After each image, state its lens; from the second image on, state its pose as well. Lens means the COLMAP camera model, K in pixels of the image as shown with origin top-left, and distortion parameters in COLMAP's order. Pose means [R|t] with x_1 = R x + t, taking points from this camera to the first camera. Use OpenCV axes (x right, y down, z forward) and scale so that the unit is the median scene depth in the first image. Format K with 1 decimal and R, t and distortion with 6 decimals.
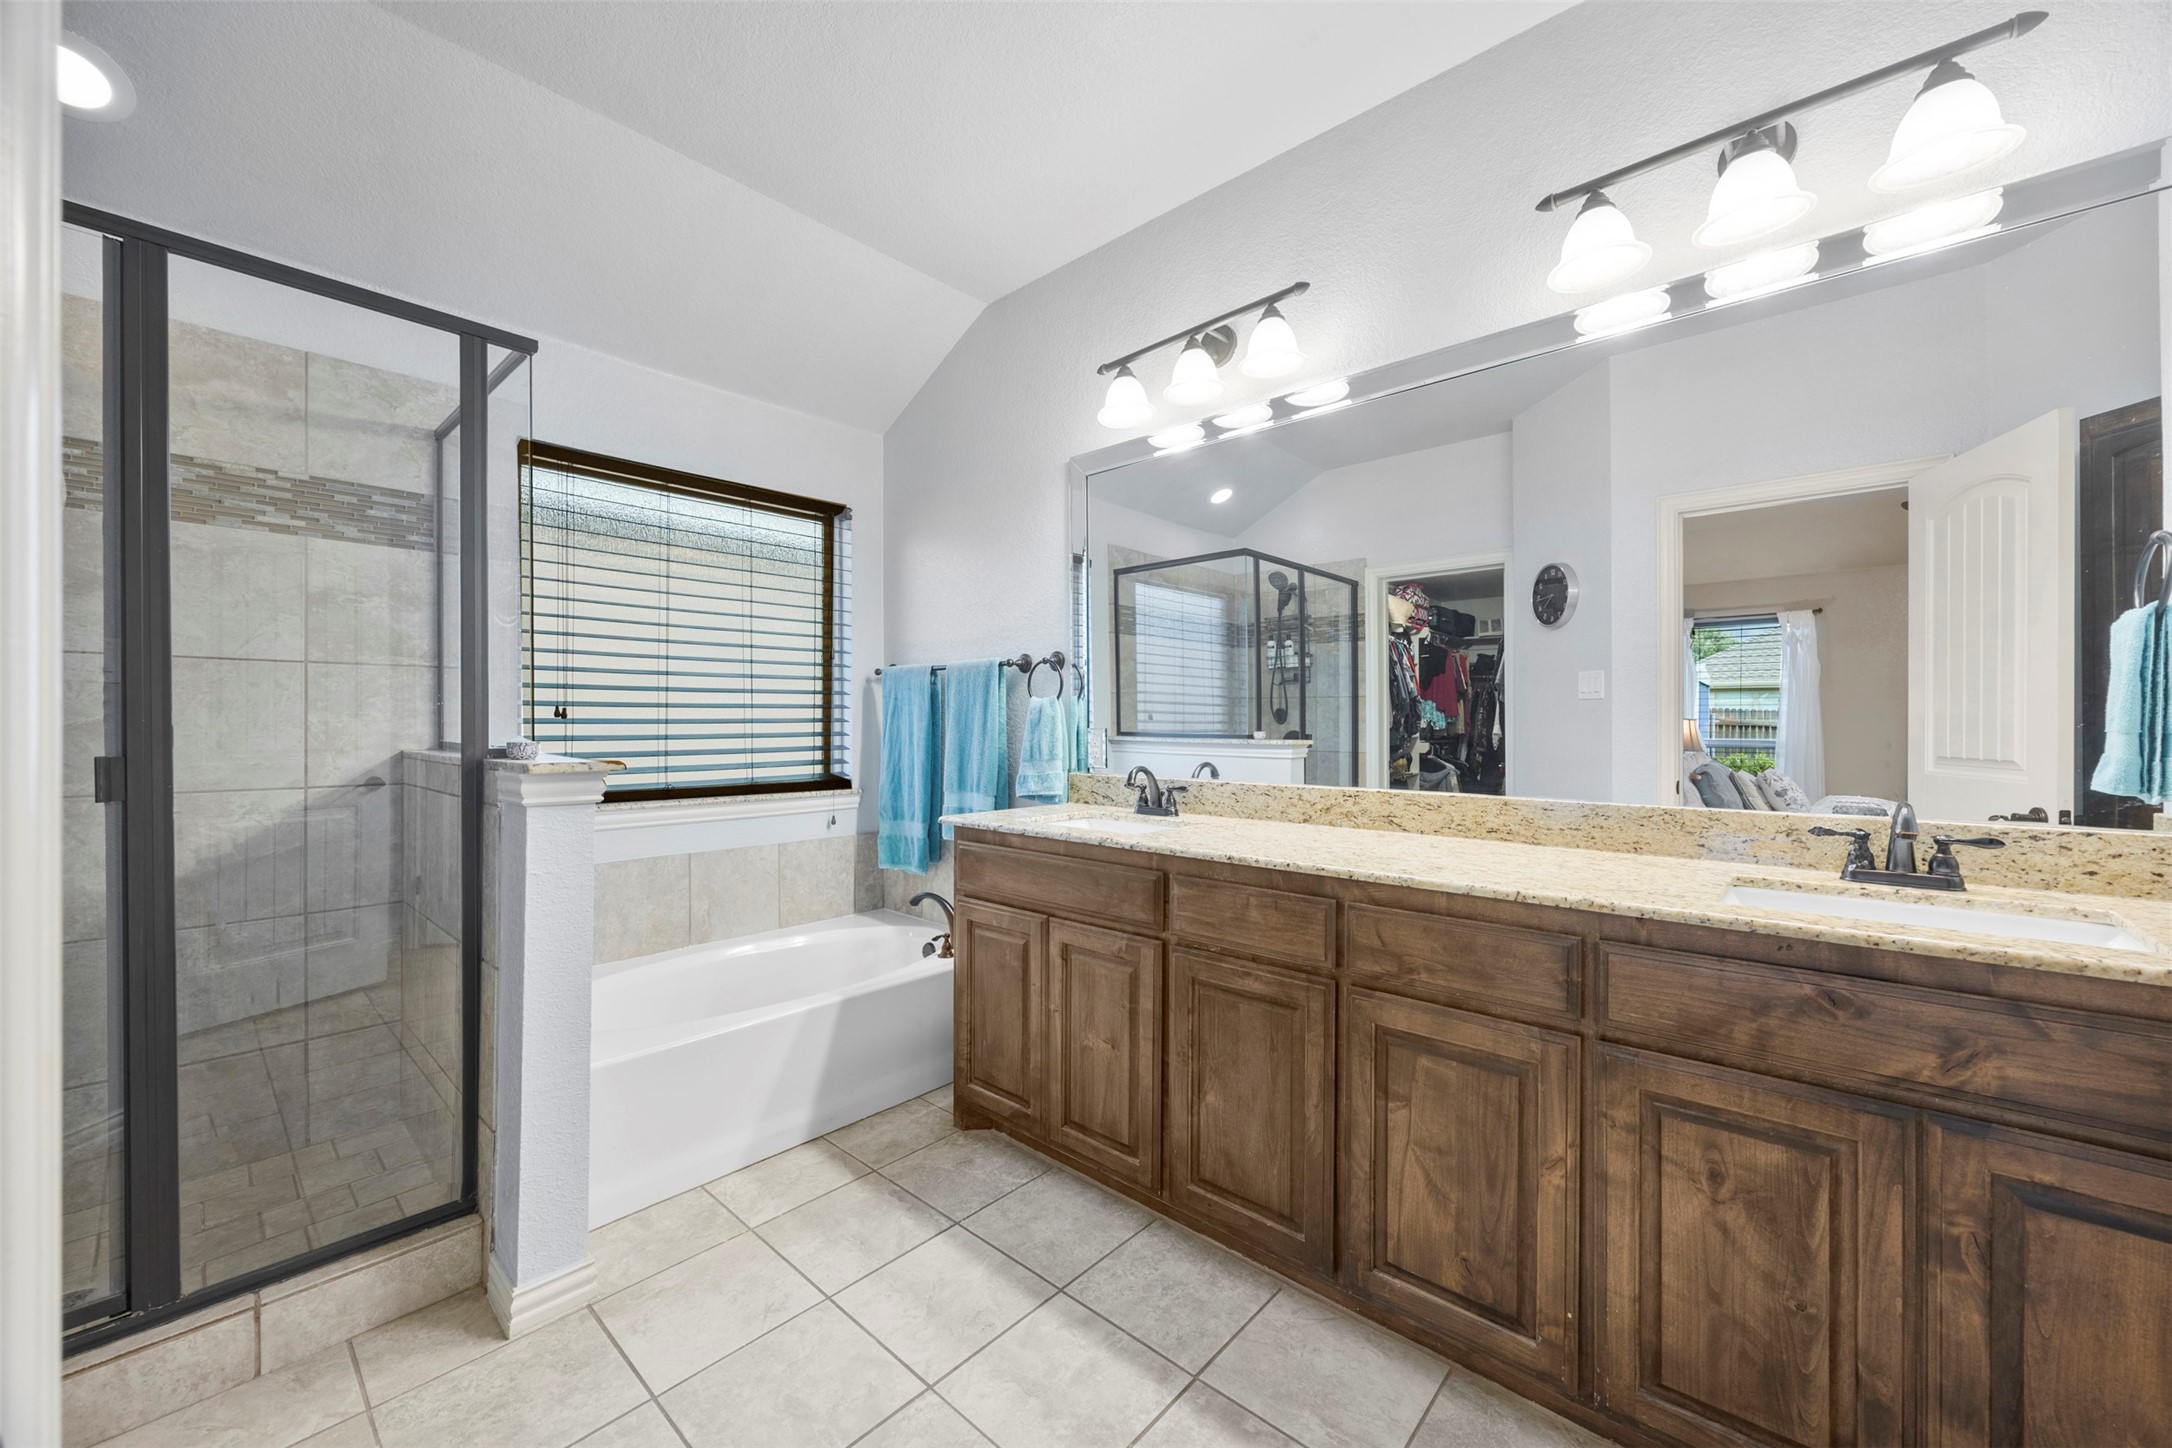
lens RADIAL K [[830.6, 0, 1084.1], [0, 830.6, 709.1], [0, 0, 1]] dist [-0.003152, -0.000099]
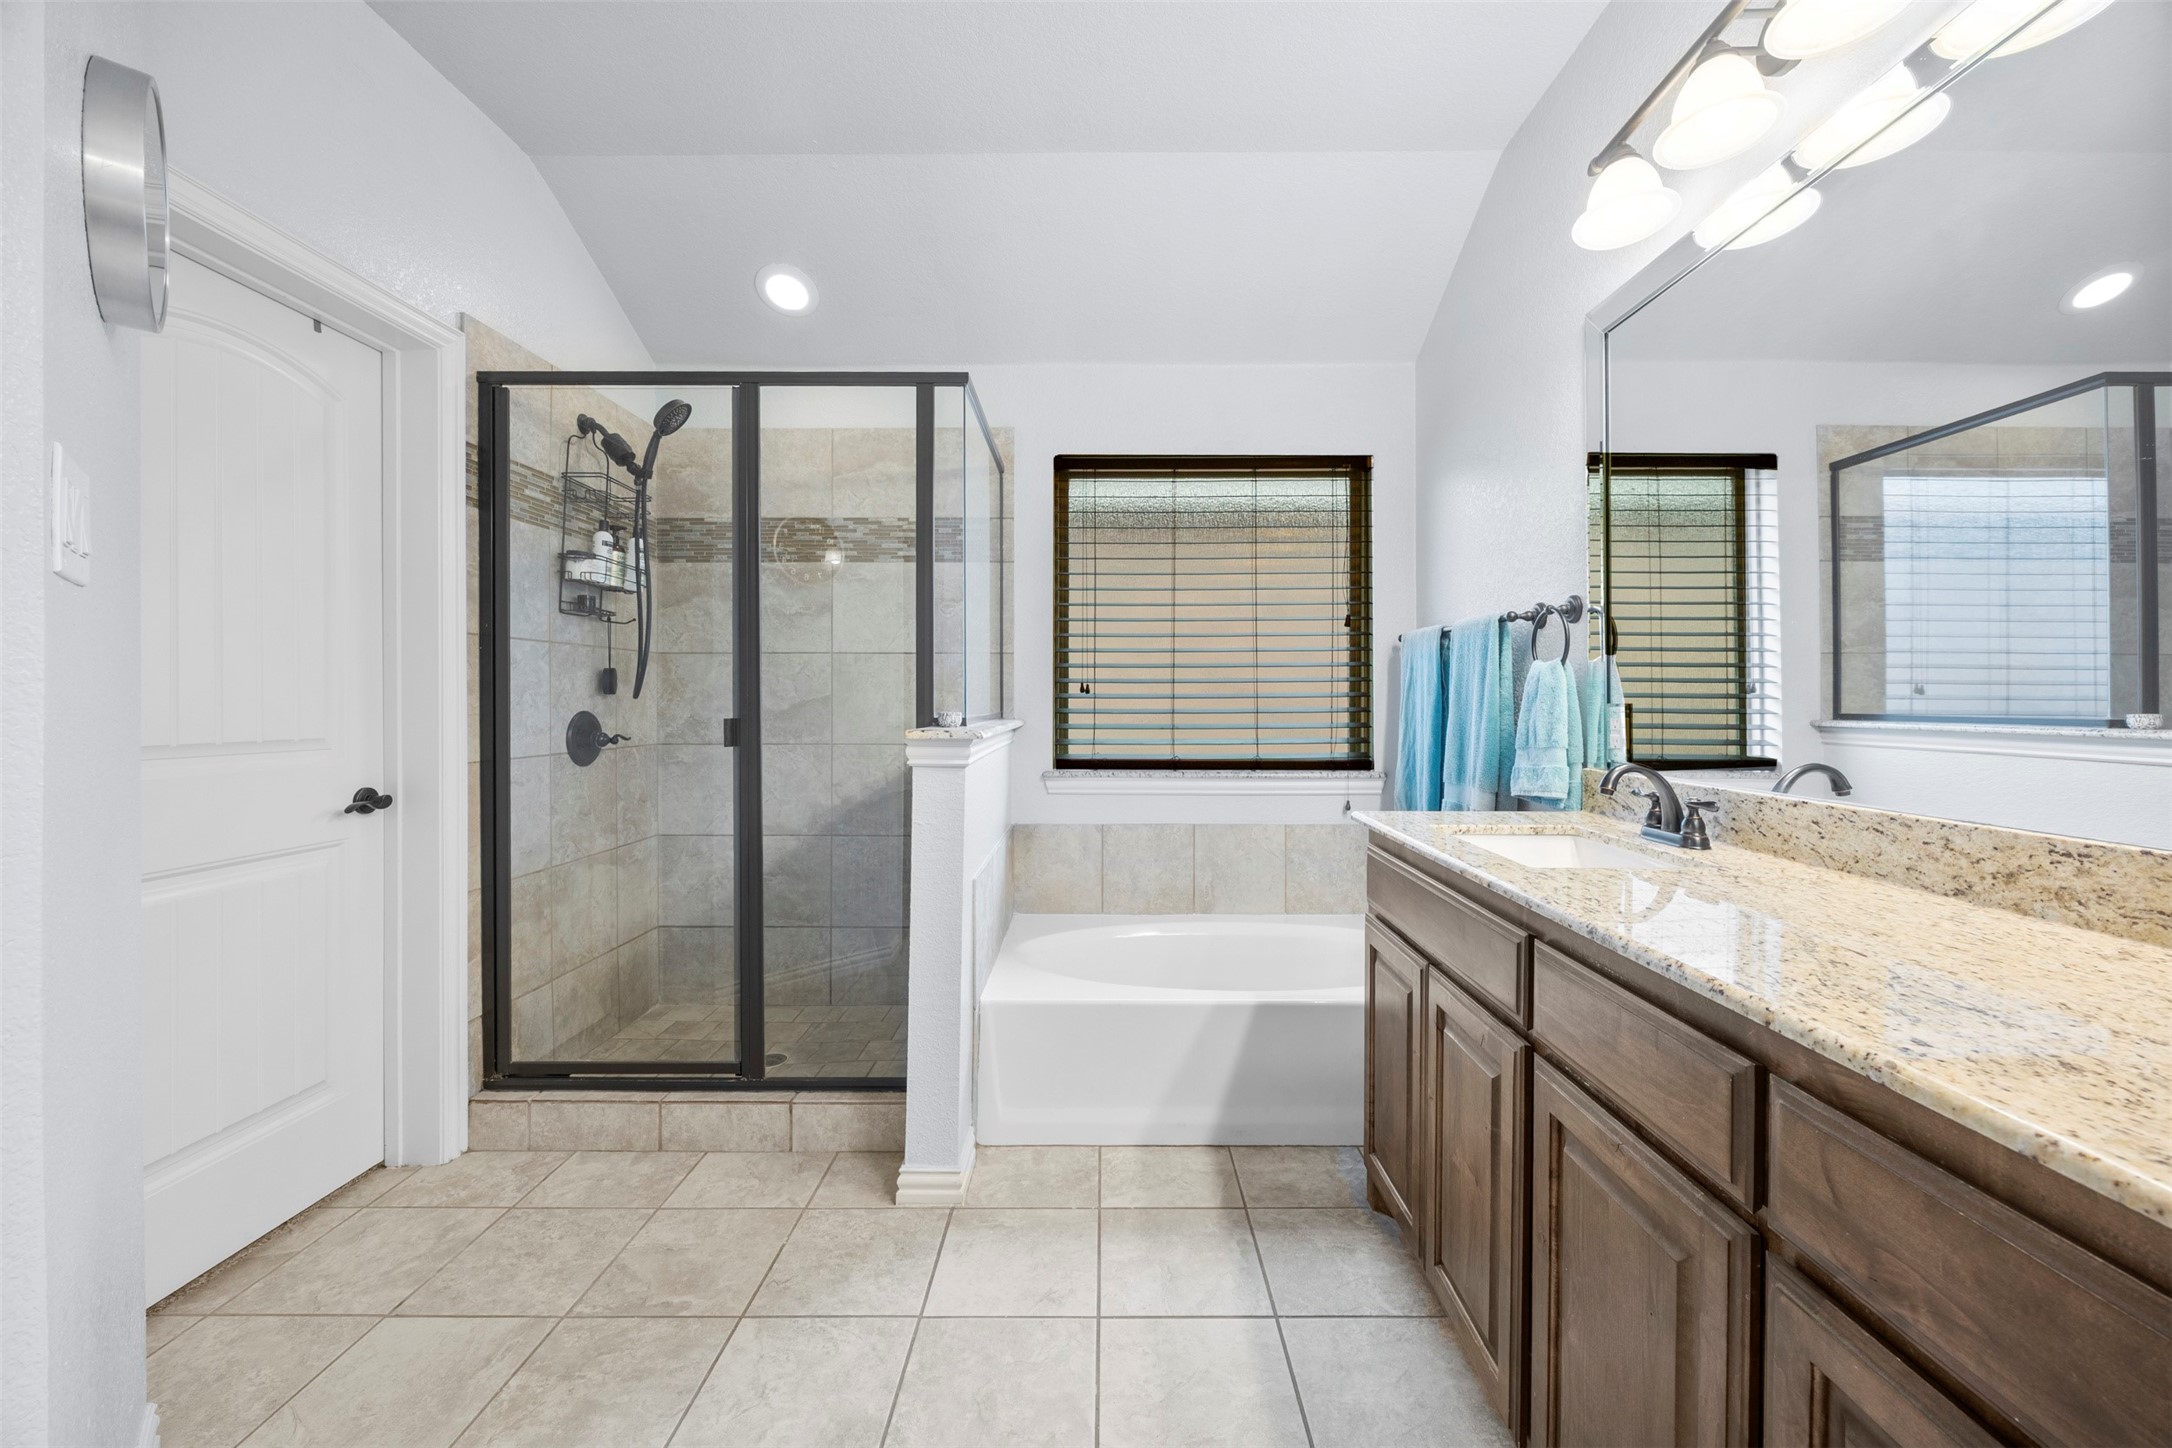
lens RADIAL K [[834.9, 0, 1096.3], [0, 834.9, 690.3], [0, 0, 1]] dist [-0.006902, 0.000028]
pose [[0.666712, -0.007715, -0.745275, 0.240846], [0.010443, 0.999945, -0.001009, 0.008093], [0.745242, -0.007110, 0.666756, 0.241069]]
